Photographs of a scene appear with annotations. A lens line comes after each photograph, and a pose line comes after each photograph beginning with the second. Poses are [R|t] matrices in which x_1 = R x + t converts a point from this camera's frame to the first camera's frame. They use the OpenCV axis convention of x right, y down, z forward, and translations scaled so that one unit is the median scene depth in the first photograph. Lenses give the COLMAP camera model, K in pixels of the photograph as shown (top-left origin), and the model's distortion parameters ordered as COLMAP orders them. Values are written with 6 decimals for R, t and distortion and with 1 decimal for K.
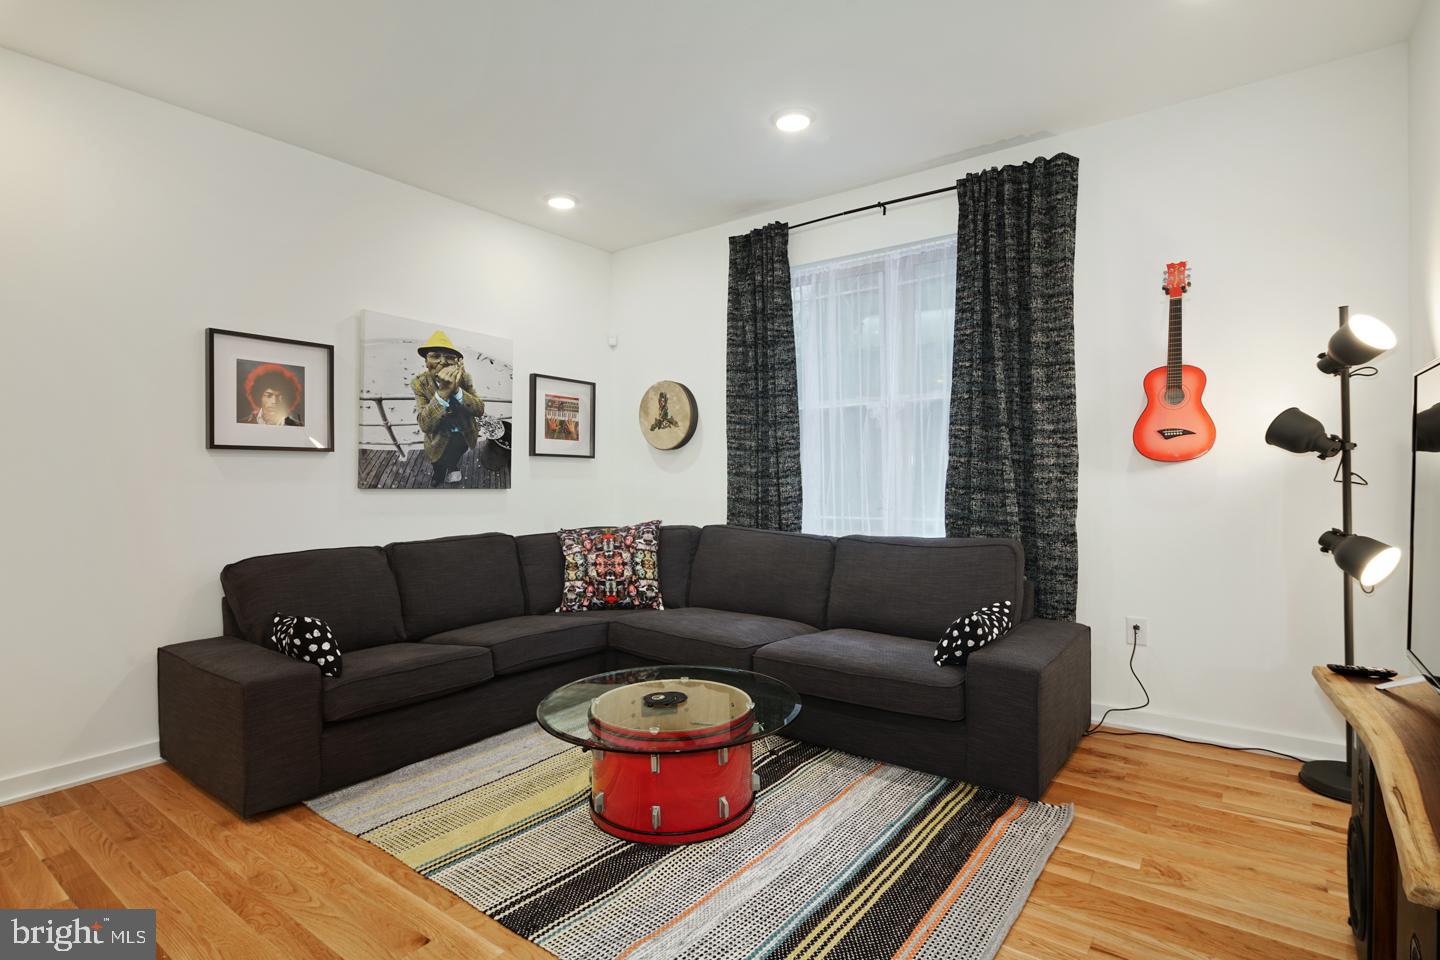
lens RADIAL K [[712.4, 0, 718.0], [0, 712.4, 479.3], [0, 0, 1]] dist [-0.002173, -0.002329]
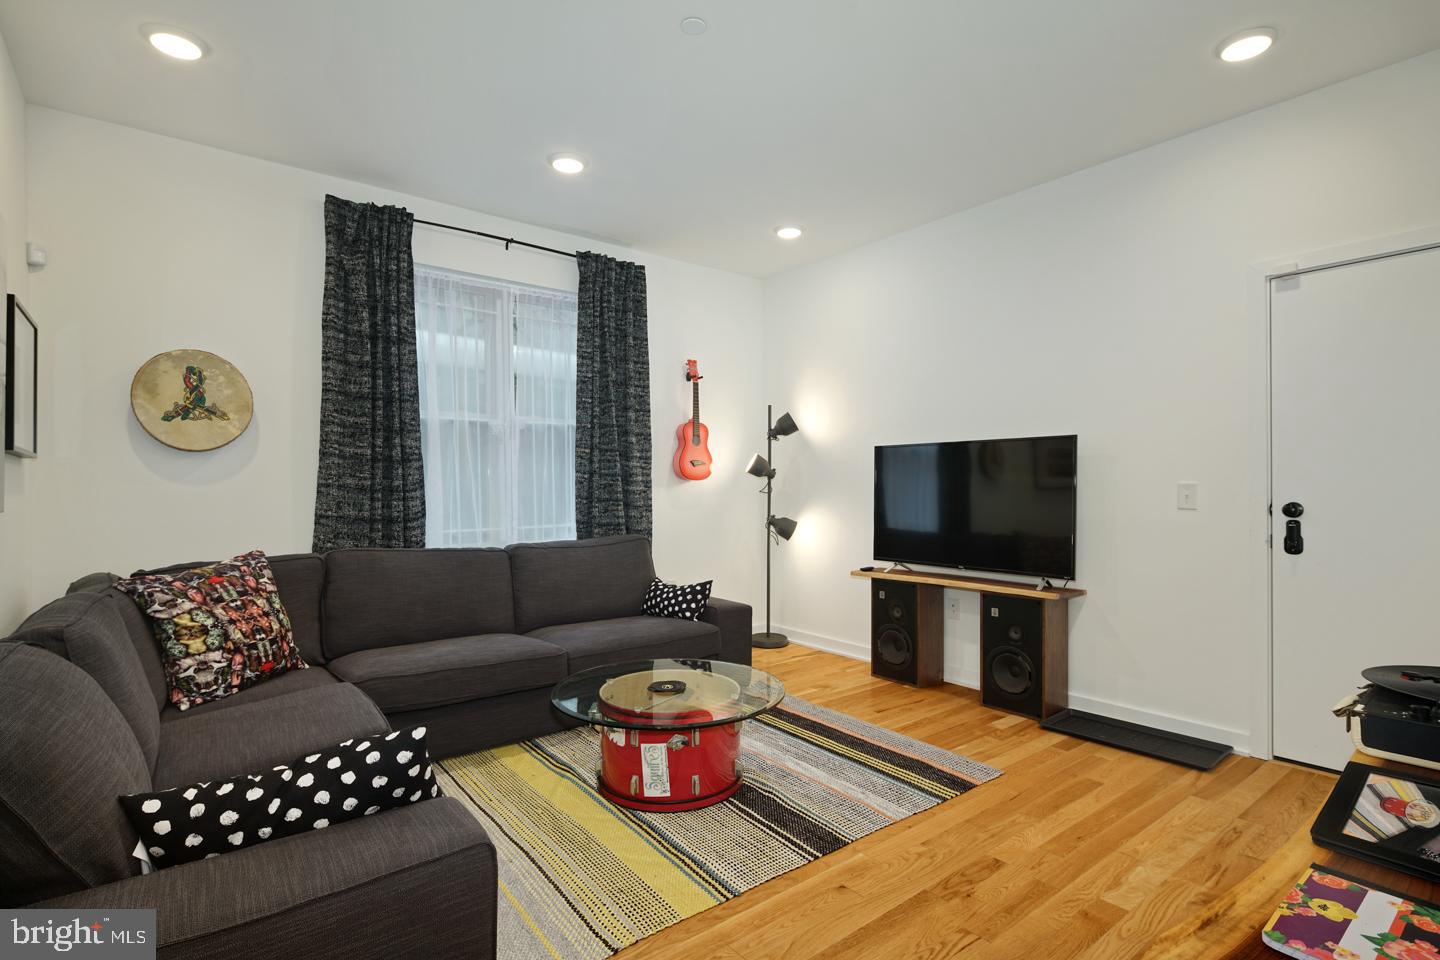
lens RADIAL K [[712.4, 0, 715.8], [0, 712.4, 486.7], [0, 0, 1]] dist [-0.002173, -0.002329]
pose [[0.251465, 0.005236, 0.967852, -0.790822], [0.006945, 0.999950, -0.007215, 0.001920], [-0.967842, 0.008536, 0.251416, 0.448994]]
